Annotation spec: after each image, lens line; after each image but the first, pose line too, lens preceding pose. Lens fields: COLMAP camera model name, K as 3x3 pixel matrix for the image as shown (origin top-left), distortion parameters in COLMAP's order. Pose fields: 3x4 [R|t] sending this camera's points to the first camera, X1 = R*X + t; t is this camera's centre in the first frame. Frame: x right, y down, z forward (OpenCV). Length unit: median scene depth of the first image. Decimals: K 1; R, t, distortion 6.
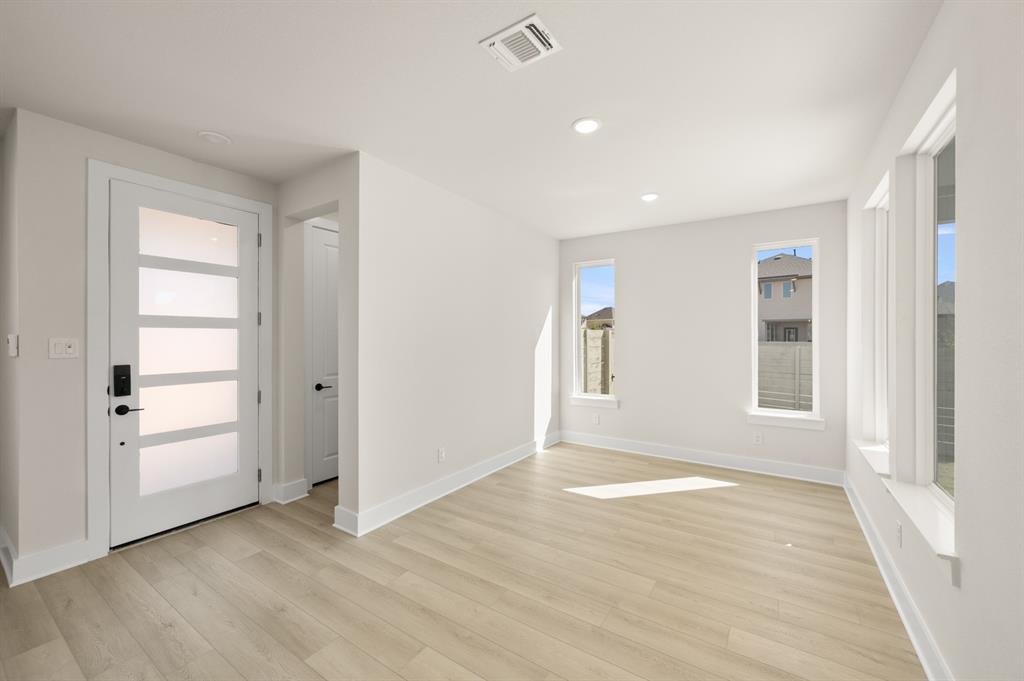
lens RADIAL K [[405.3, 0, 514.5], [0, 405.3, 337.4], [0, 0, 1]] dist [0.002383, 0.000653]
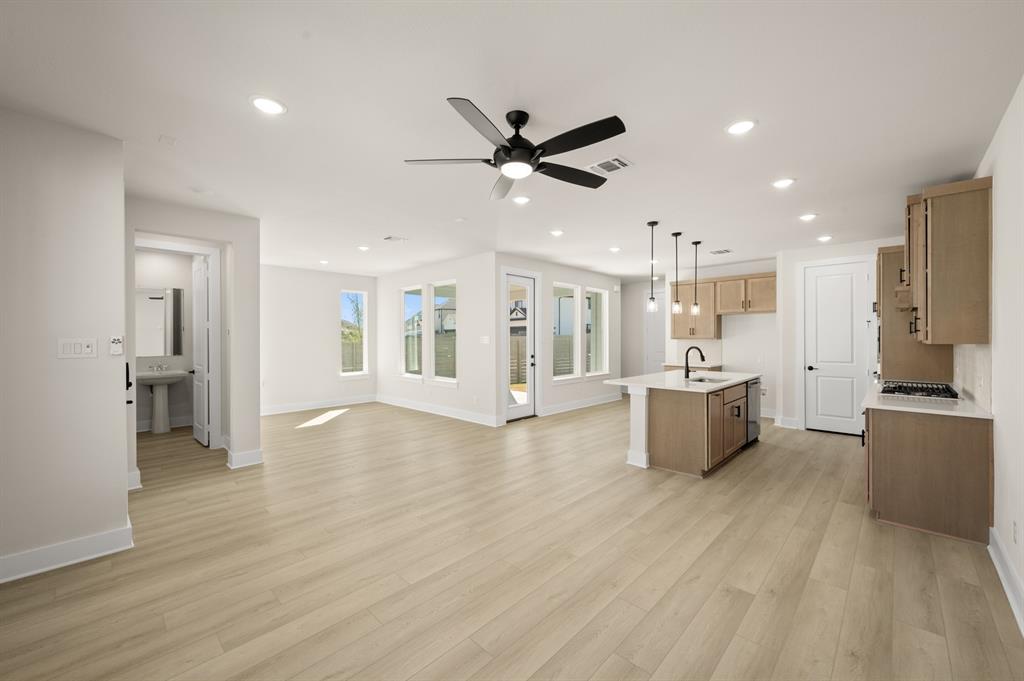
lens RADIAL K [[405.3, 0, 514.5], [0, 405.3, 337.4], [0, 0, 1]] dist [0.002383, 0.000653]
pose [[0.173118, -0.004037, 0.984893, -1.337376], [0.005406, 0.999980, 0.003149, 0.001321], [-0.984886, 0.004779, 0.173137, -0.183431]]
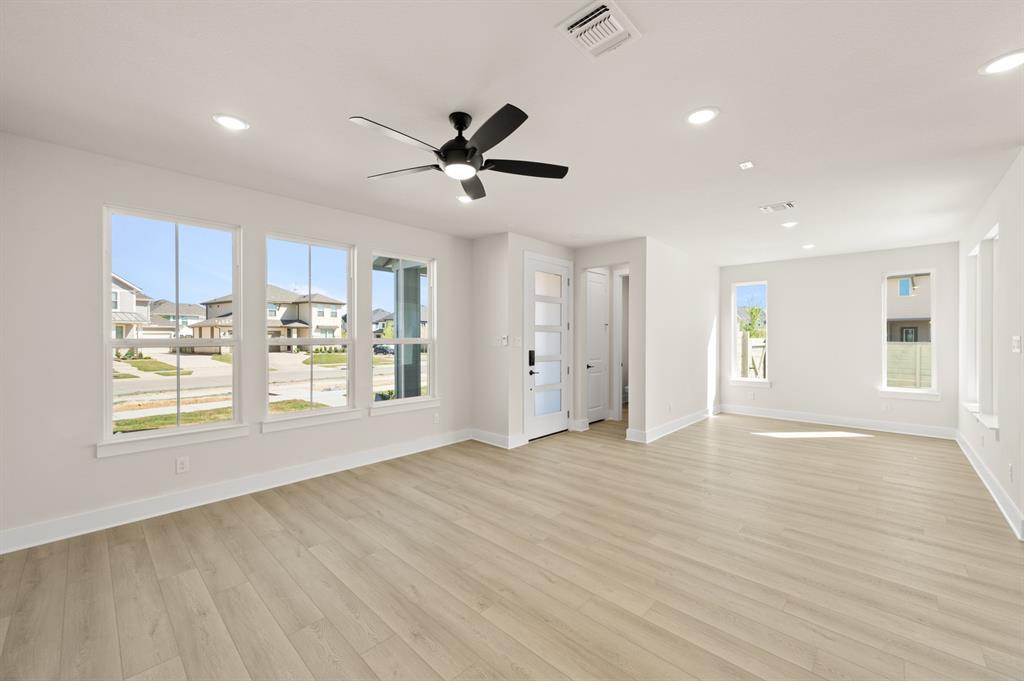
lens RADIAL K [[405.3, 0, 514.5], [0, 405.3, 337.4], [0, 0, 1]] dist [0.002383, 0.000653]
pose [[0.985440, 0.000583, -0.170023, -0.502124], [-0.000524, 1.000000, 0.000392, 0.001972], [0.170023, -0.000298, 0.985440, -0.707326]]
